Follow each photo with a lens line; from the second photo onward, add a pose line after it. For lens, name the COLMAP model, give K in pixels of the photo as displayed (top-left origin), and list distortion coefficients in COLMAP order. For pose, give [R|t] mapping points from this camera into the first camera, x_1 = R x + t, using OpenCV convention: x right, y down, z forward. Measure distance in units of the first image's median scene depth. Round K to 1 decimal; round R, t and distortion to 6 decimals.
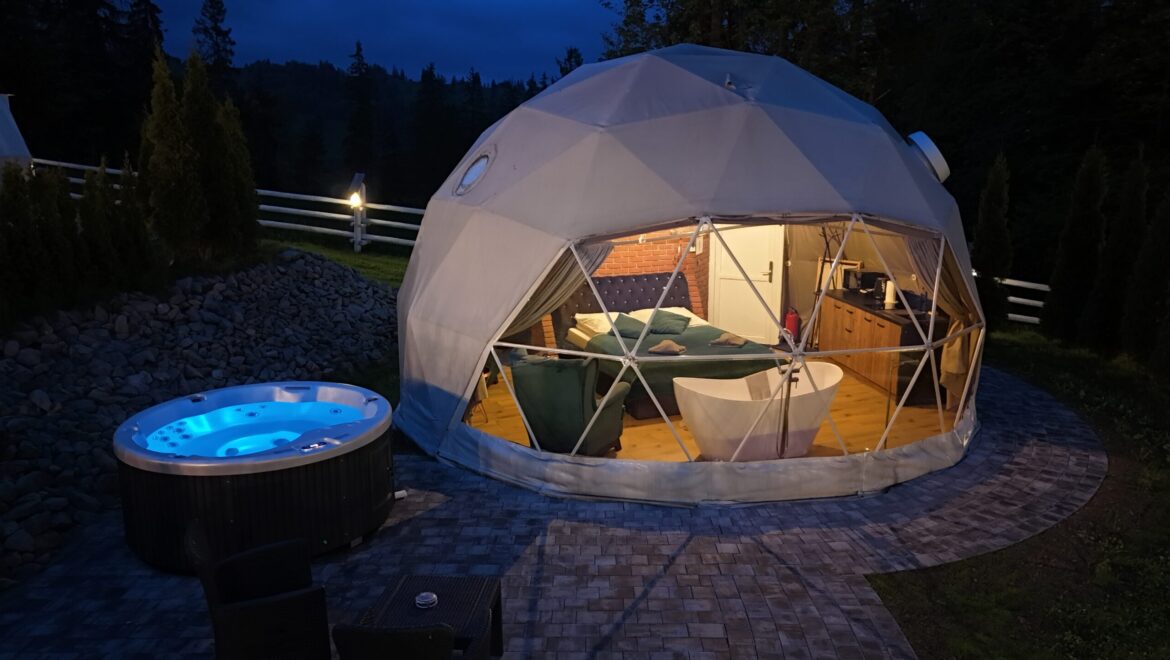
lens RADIAL K [[858.2, 0, 585.0], [0, 858.2, 330.0], [0, 0, 1]] dist [0.086902, -0.084687]
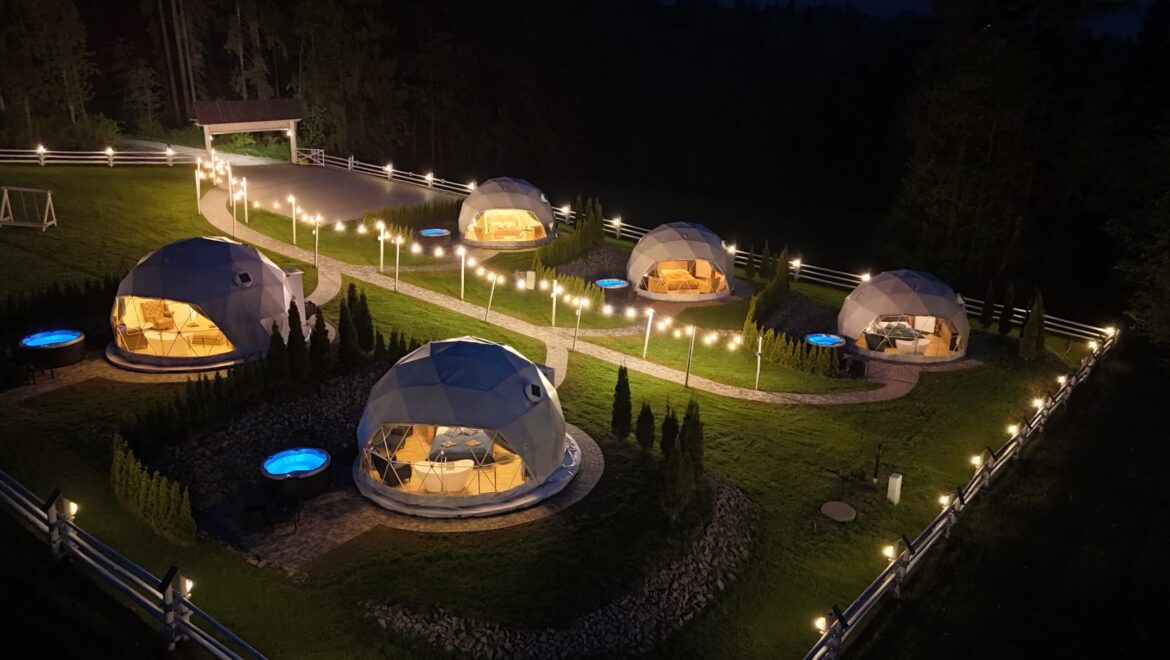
lens RADIAL K [[858.2, 0, 585.0], [0, 858.2, 330.0], [0, 0, 1]] dist [0.086902, -0.084687]
pose [[0.944130, 0.099873, -0.314077, -0.039771], [-0.073320, 0.992747, 0.095280, -0.400950], [0.321315, -0.066929, 0.944604, -5.017234]]
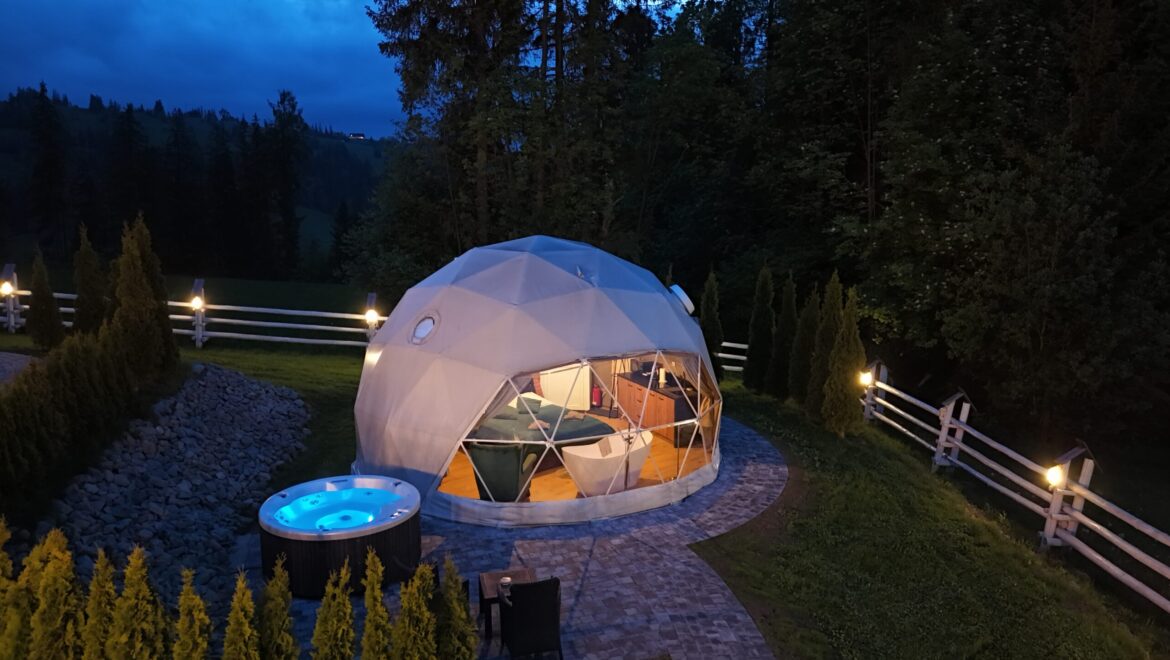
lens RADIAL K [[858.2, 0, 585.0], [0, 858.2, 330.0], [0, 0, 1]] dist [0.086902, -0.084687]
pose [[0.947800, -0.056921, 0.313744, -0.380433], [0.068657, 0.997289, -0.026477, -0.132193], [-0.311386, 0.046635, 0.949138, -0.637821]]
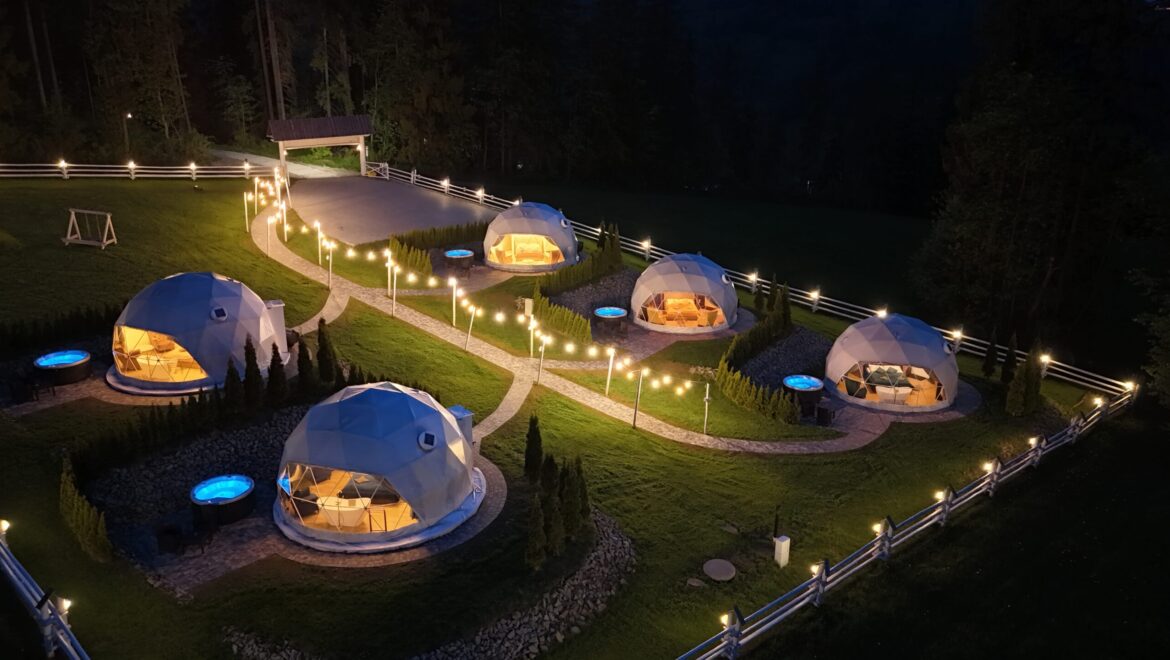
lens RADIAL K [[858.2, 0, 585.0], [0, 858.2, 330.0], [0, 0, 1]] dist [0.086902, -0.084687]
pose [[0.883176, 0.146327, -0.445633, 0.894832], [-0.102063, 0.987280, 0.121907, -0.803013], [0.457803, -0.062183, 0.886877, -4.844639]]
